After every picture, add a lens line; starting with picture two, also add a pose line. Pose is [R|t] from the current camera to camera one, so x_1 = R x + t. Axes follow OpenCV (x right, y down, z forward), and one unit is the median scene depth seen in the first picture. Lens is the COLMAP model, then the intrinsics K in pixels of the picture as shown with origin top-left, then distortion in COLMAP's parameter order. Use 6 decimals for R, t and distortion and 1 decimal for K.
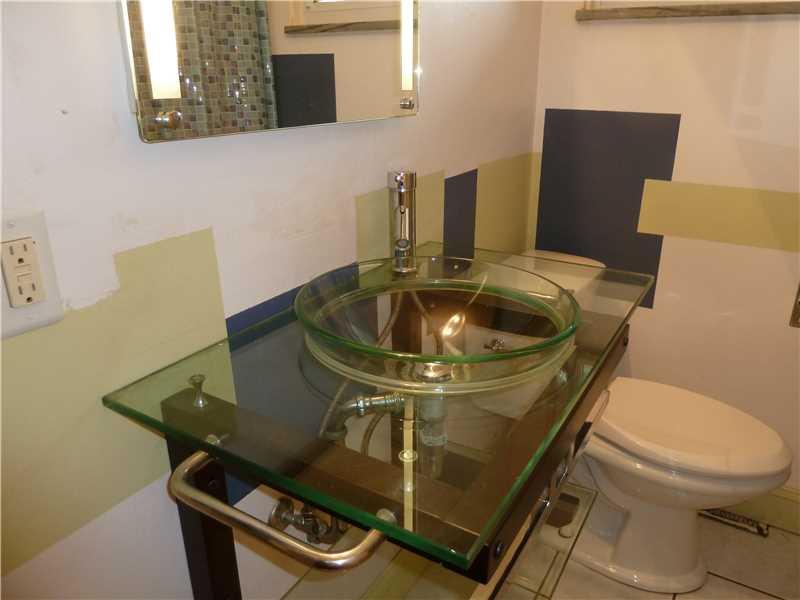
lens RADIAL K [[596.7, 0, 400.8], [0, 596.7, 294.4], [0, 0, 1]] dist [-0.026863, 0.000761]
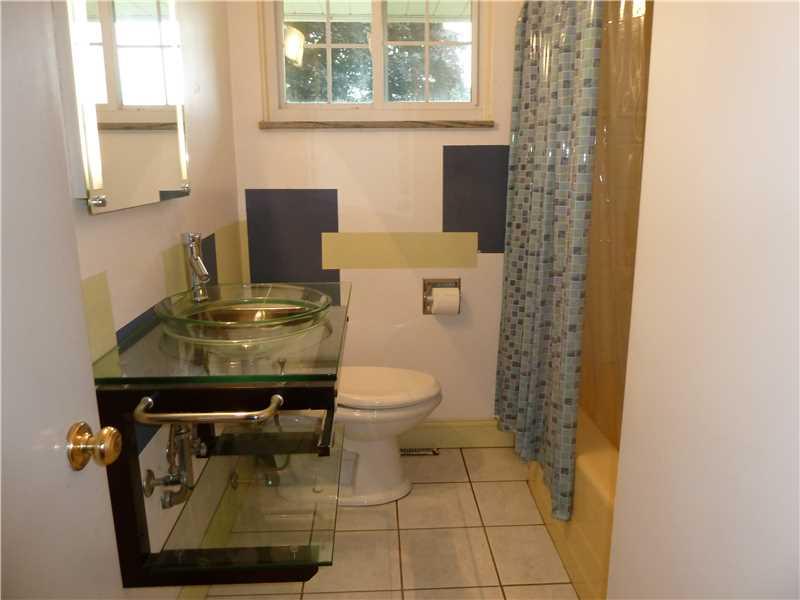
lens RADIAL K [[596.7, 0, 400.8], [0, 596.7, 294.4], [0, 0, 1]] dist [-0.026863, 0.000761]
pose [[0.827879, -0.127553, 0.546212, -0.266786], [0.196977, 0.977892, -0.070191, 0.102572], [-0.525183, 0.165701, 0.834701, -0.326967]]
